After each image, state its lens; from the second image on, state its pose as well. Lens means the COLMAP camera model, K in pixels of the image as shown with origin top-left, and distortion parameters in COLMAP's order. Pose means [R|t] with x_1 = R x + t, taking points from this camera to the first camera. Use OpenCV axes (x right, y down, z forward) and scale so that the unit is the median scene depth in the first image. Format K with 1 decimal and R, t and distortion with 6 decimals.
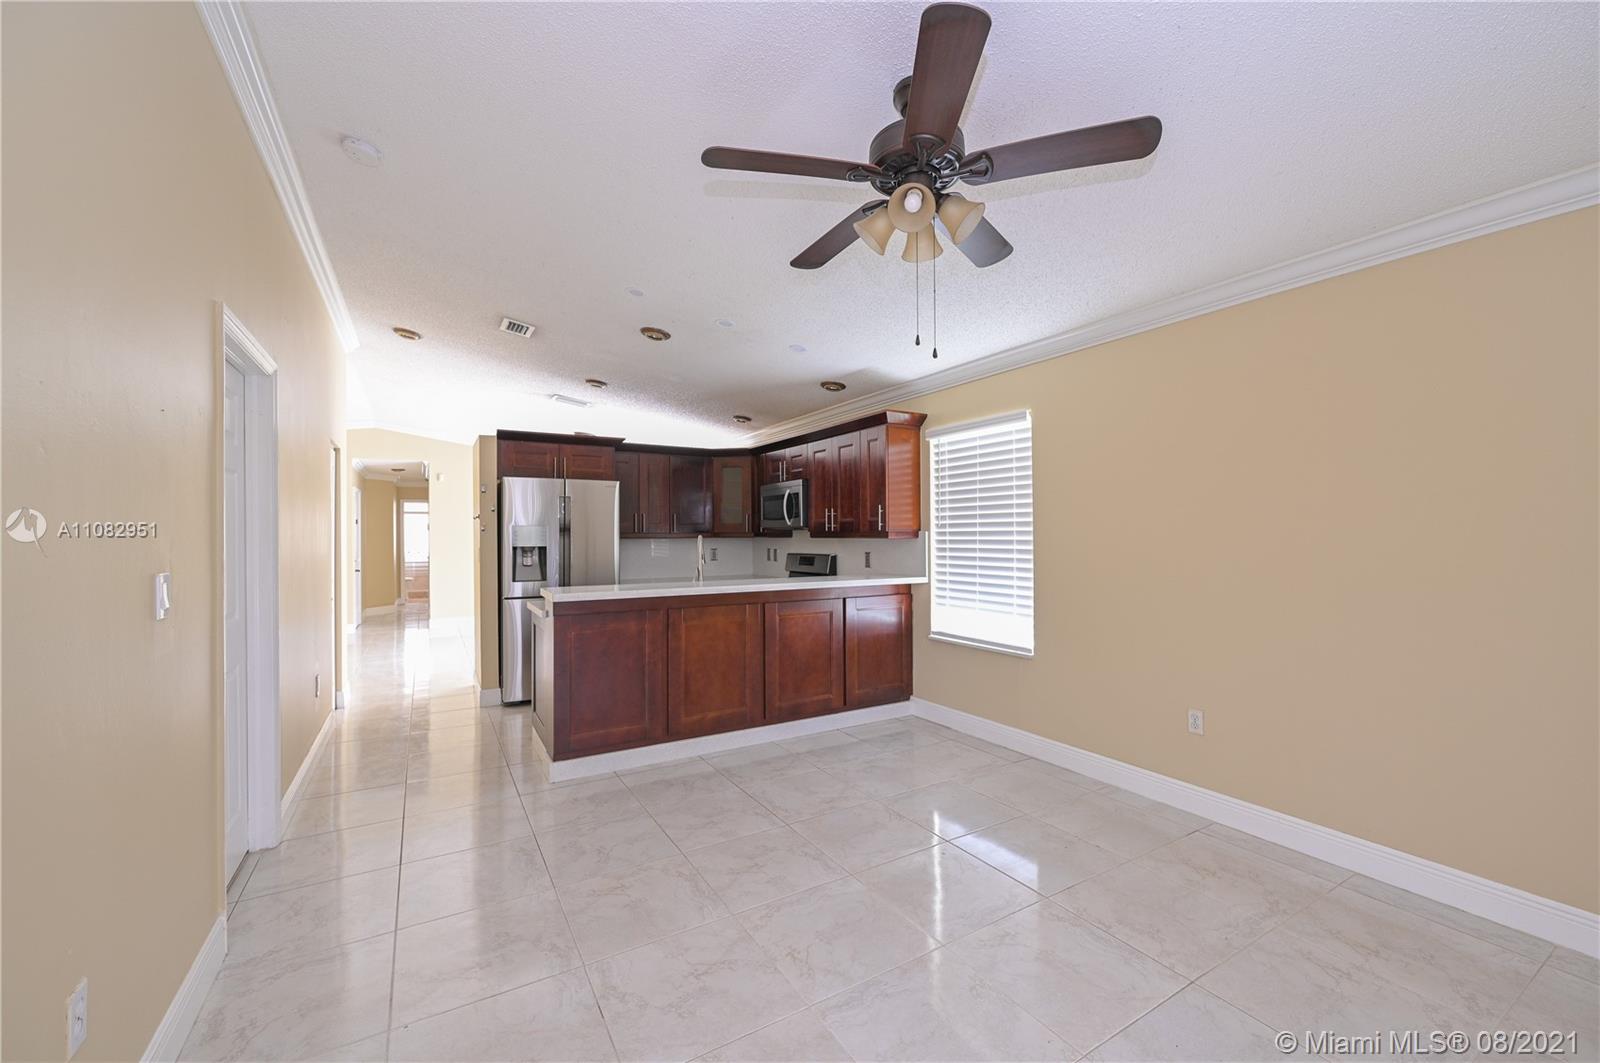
lens RADIAL K [[631.5, 0, 800.0], [0, 631.5, 531.5], [0, 0, 1]] dist [-0.001269, -0.000121]
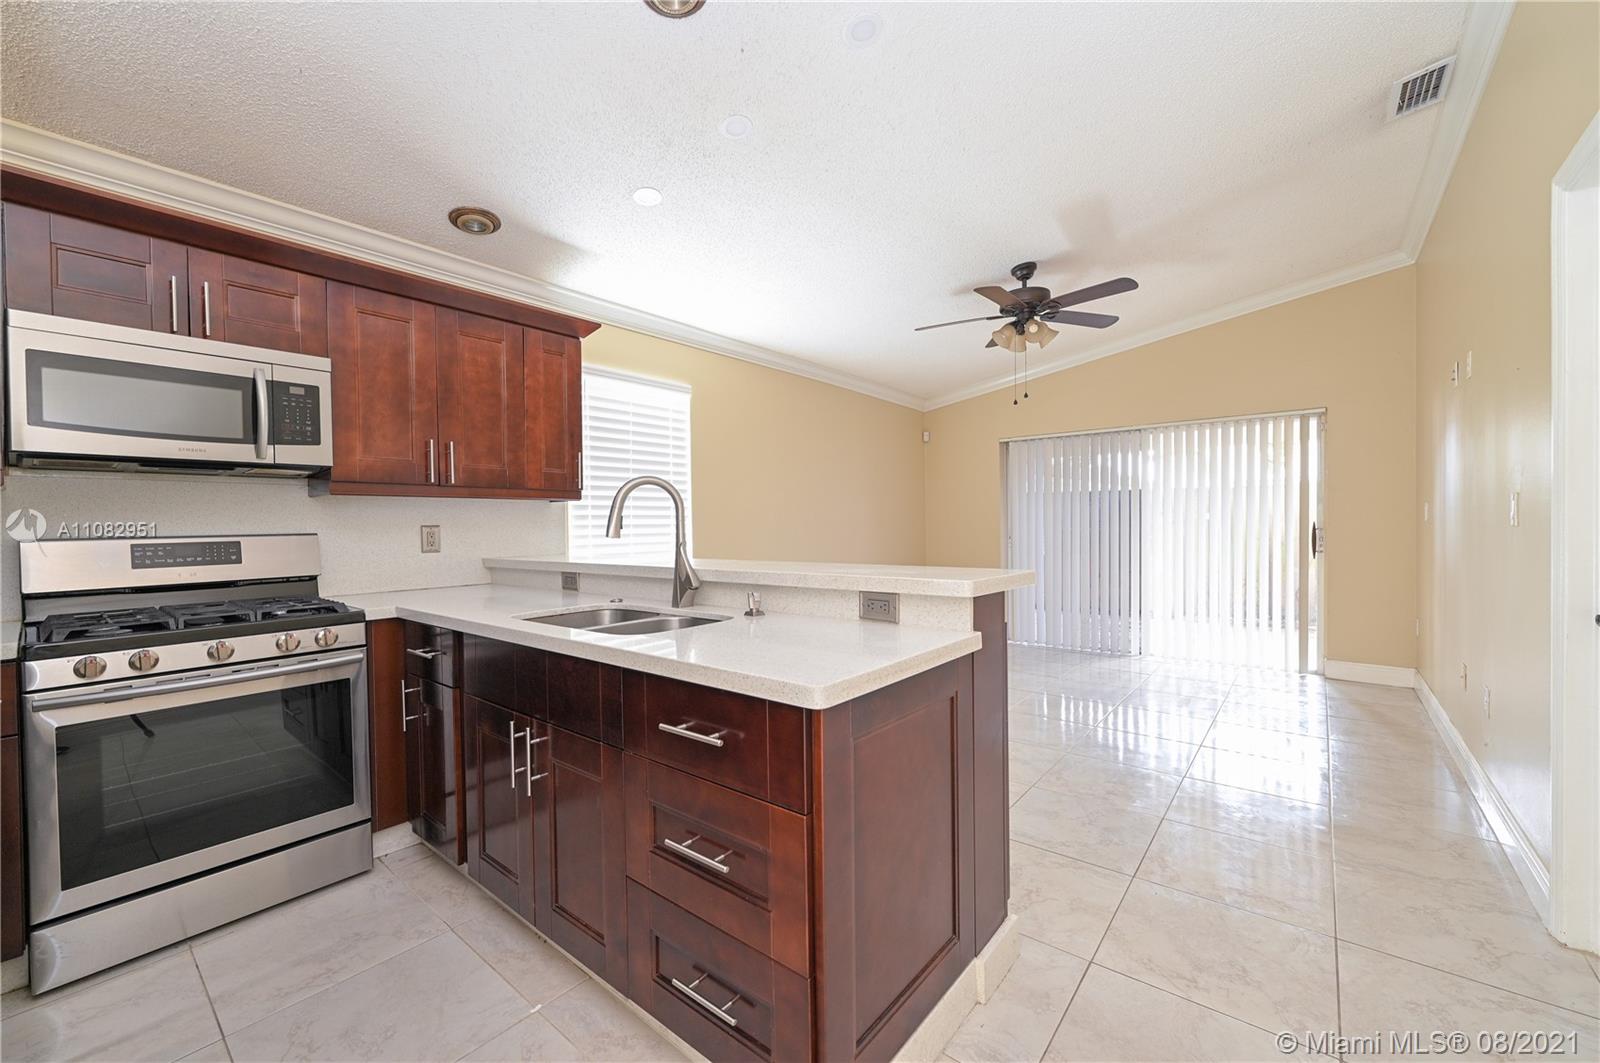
lens RADIAL K [[631.5, 0, 800.0], [0, 631.5, 531.5], [0, 0, 1]] dist [-0.001269, -0.000121]
pose [[-0.337379, -0.002224, 0.941366, -0.539976], [0.008695, 0.999947, 0.005479, 0.038492], [-0.941329, 0.010034, -0.337341, 0.885776]]
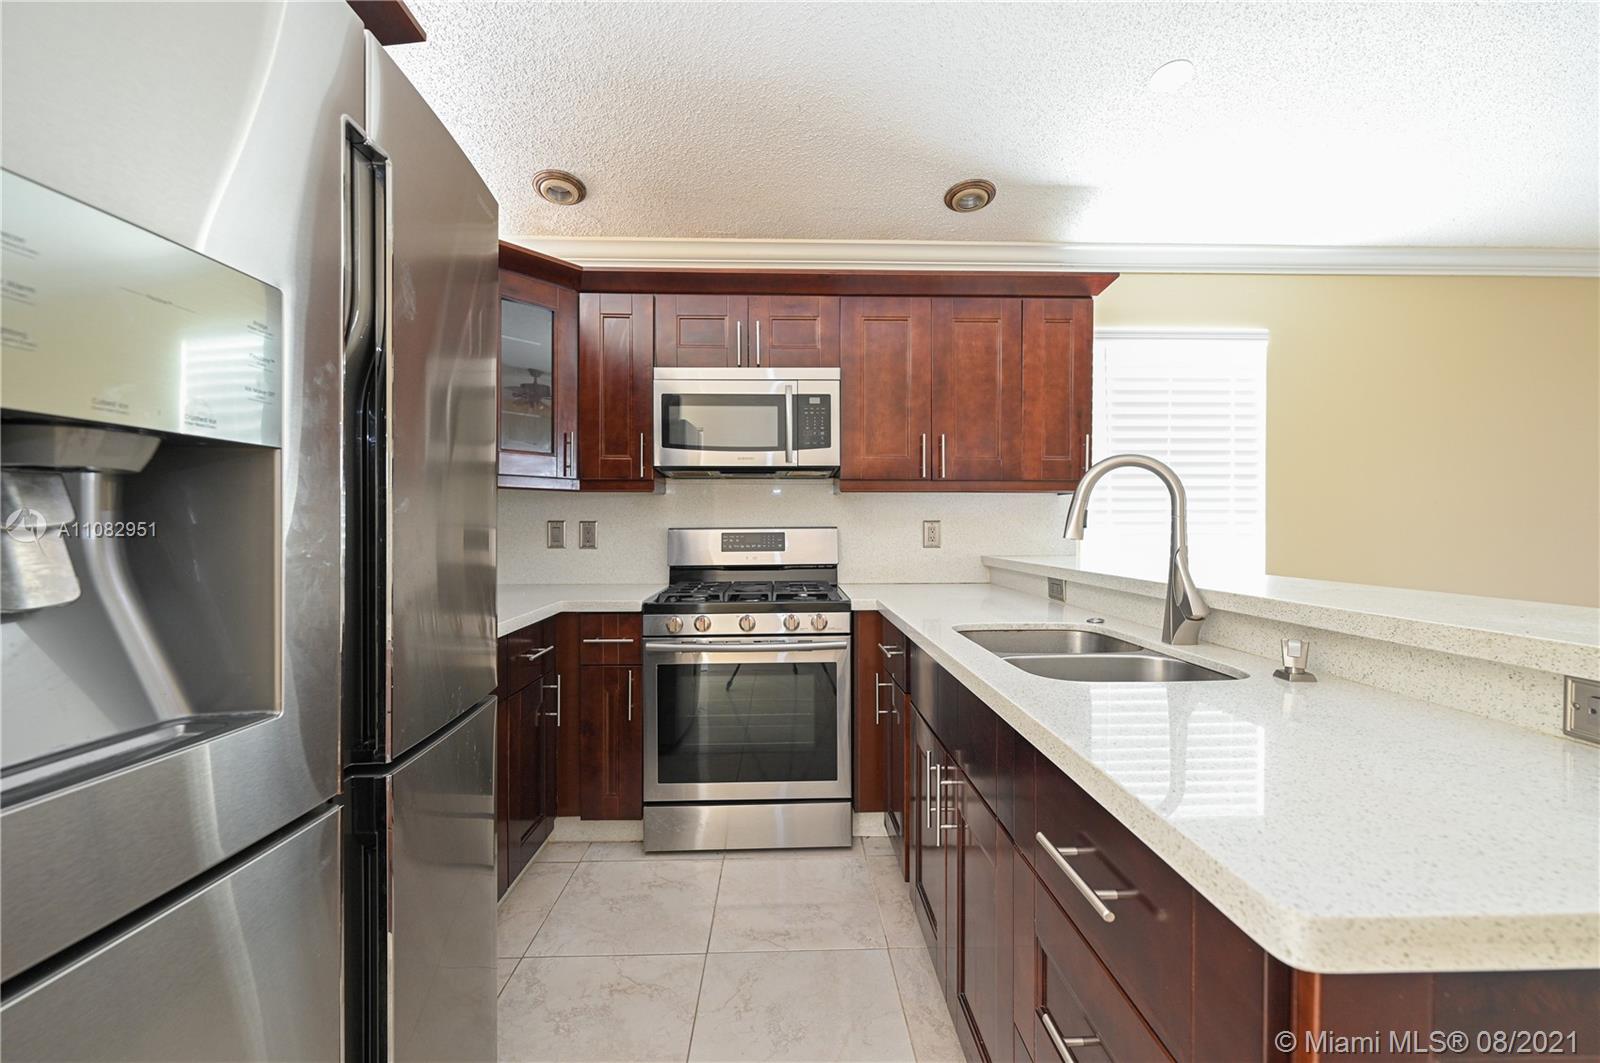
lens RADIAL K [[644.7, 0, 800.0], [0, 644.7, 531.5], [0, 0, 1]] dist [0.000465, -0.000027]
pose [[0.485719, -0.006557, 0.874091, -0.458676], [-0.006307, 0.999920, 0.011006, 0.037427], [-0.874092, -0.010859, 0.485638, 0.828255]]
